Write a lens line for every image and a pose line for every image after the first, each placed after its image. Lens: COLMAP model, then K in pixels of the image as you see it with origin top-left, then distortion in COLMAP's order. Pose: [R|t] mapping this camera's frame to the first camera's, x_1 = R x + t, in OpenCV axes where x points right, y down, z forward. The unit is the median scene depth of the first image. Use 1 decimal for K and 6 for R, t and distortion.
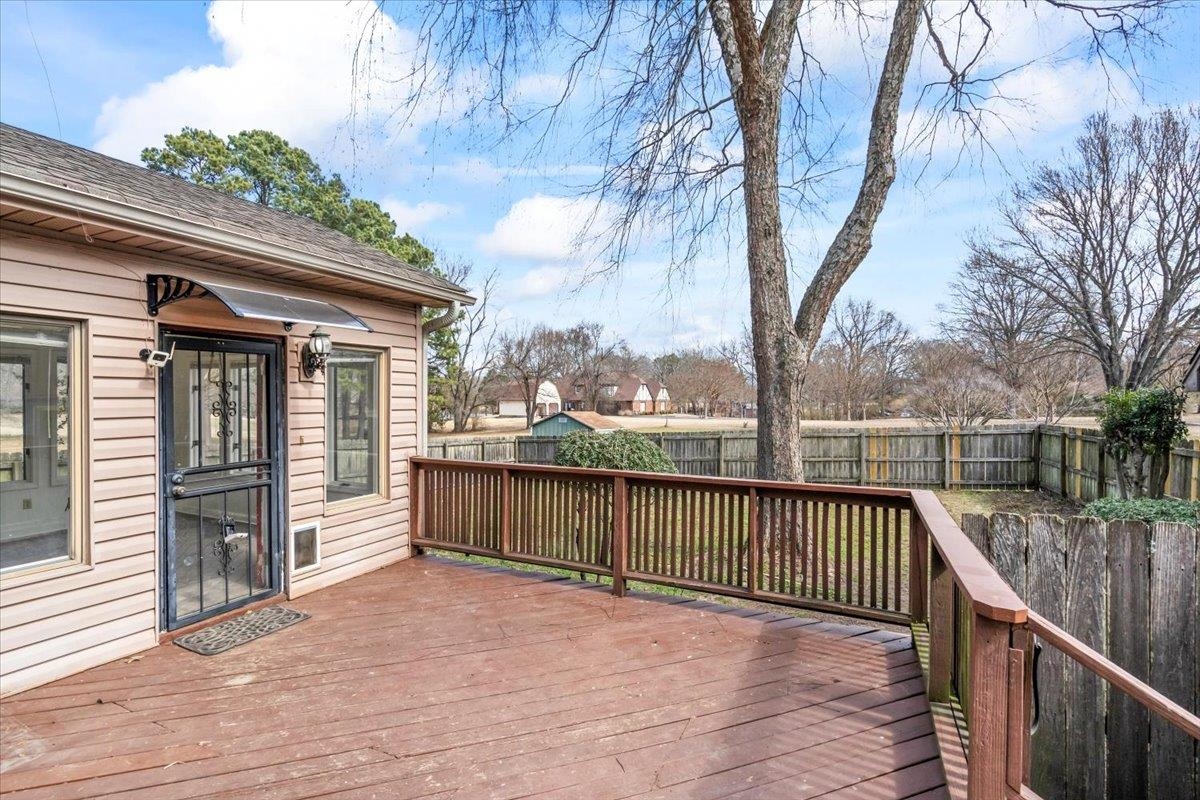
lens RADIAL K [[553.1, 0, 603.8], [0, 553.1, 398.9], [0, 0, 1]] dist [0.003119, 0.000684]
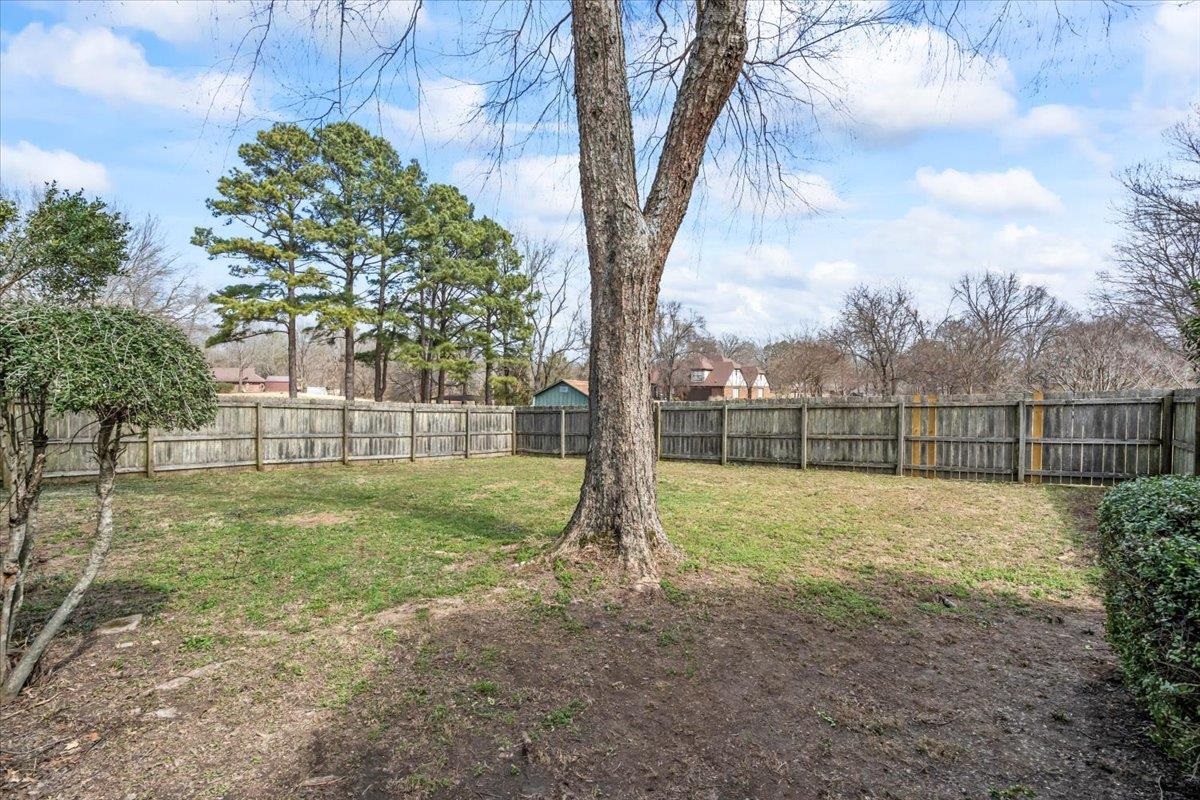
lens RADIAL K [[552.9, 0, 597.5], [0, 552.9, 392.8], [0, 0, 1]] dist [-0.003934, 0.000887]
pose [[0.977779, 0.013675, -0.209191, 0.224216], [-0.011917, 0.999882, 0.009664, 0.046460], [0.209299, -0.006957, 0.977827, 0.186804]]
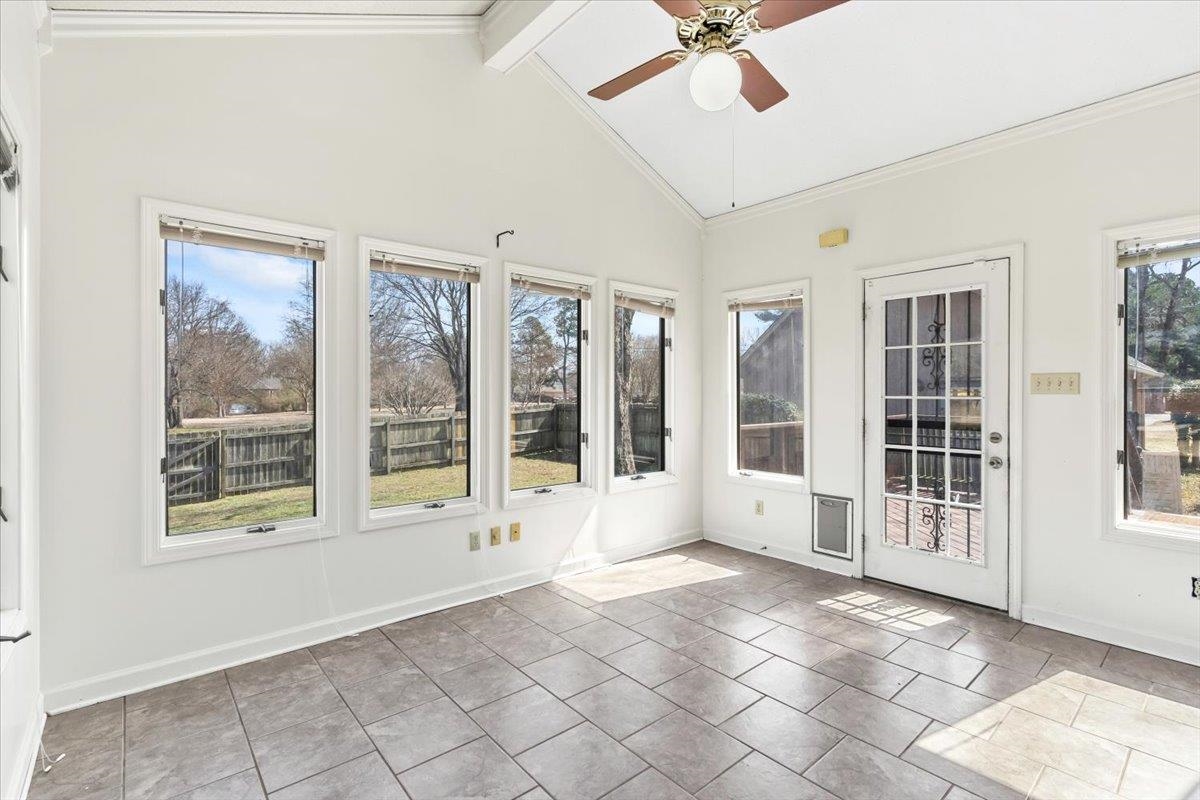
lens RADIAL K [[552.9, 0, 605.3], [0, 552.9, 393.3], [0, 0, 1]] dist [-0.003934, 0.000887]
pose [[0.409441, 0.000123, 0.912336, -0.423687], [0.006317, 0.999976, -0.002970, 0.019690], [-0.912315, 0.006980, 0.409431, 0.274266]]
